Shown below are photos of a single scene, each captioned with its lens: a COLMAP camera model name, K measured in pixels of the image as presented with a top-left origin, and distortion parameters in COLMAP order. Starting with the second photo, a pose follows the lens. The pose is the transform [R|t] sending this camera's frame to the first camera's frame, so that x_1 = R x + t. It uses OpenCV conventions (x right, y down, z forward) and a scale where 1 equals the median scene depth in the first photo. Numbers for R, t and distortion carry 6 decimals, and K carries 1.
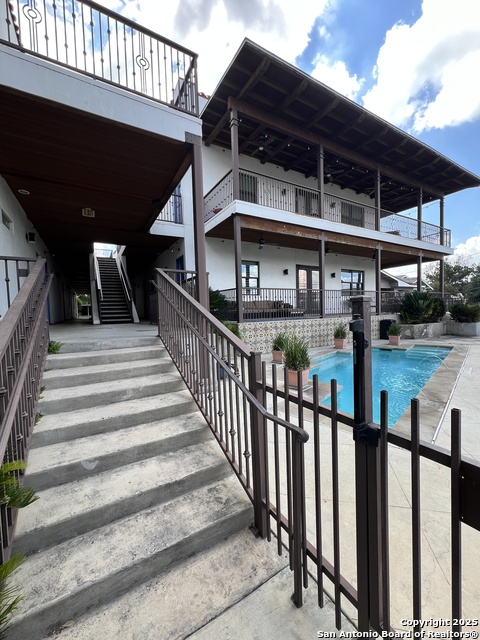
lens RADIAL K [[255.1, 0, 239.1], [0, 255.1, 321.2], [0, 0, 1]] dist [0.000812, 0.000265]
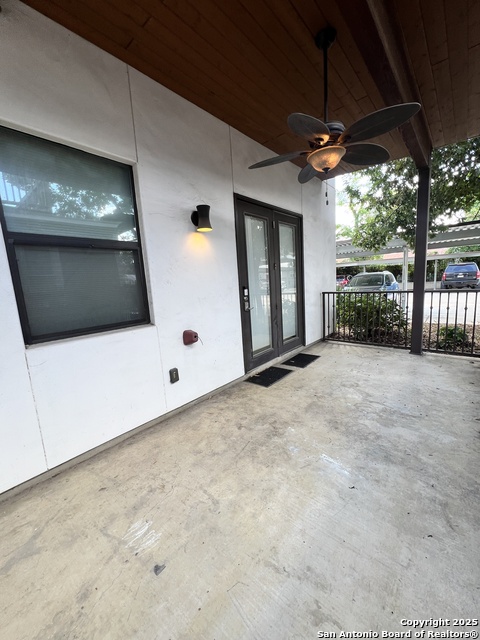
lens RADIAL K [[255.1, 0, 238.2], [0, 255.1, 321.0], [0, 0, 1]] dist [0.000812, 0.000265]
pose [[0.947030, -0.071536, 0.313075, 0.130714], [0.040617, 0.993727, 0.104196, -0.115757], [-0.318565, -0.085961, 0.943995, 0.726289]]
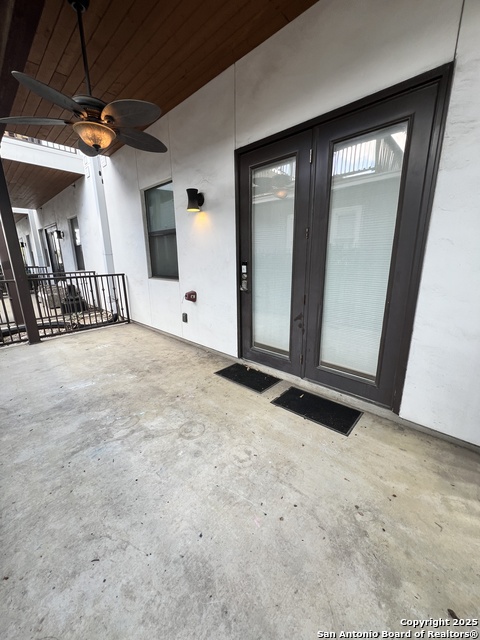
lens RADIAL K [[255.1, 0, 237.0], [0, 255.1, 320.1], [0, 0, 1]] dist [0.000812, 0.000265]
pose [[0.274175, 0.263907, -0.924760, 0.472717], [-0.032077, 0.963584, 0.265477, -0.135431], [0.961145, -0.043123, 0.272656, 0.924440]]
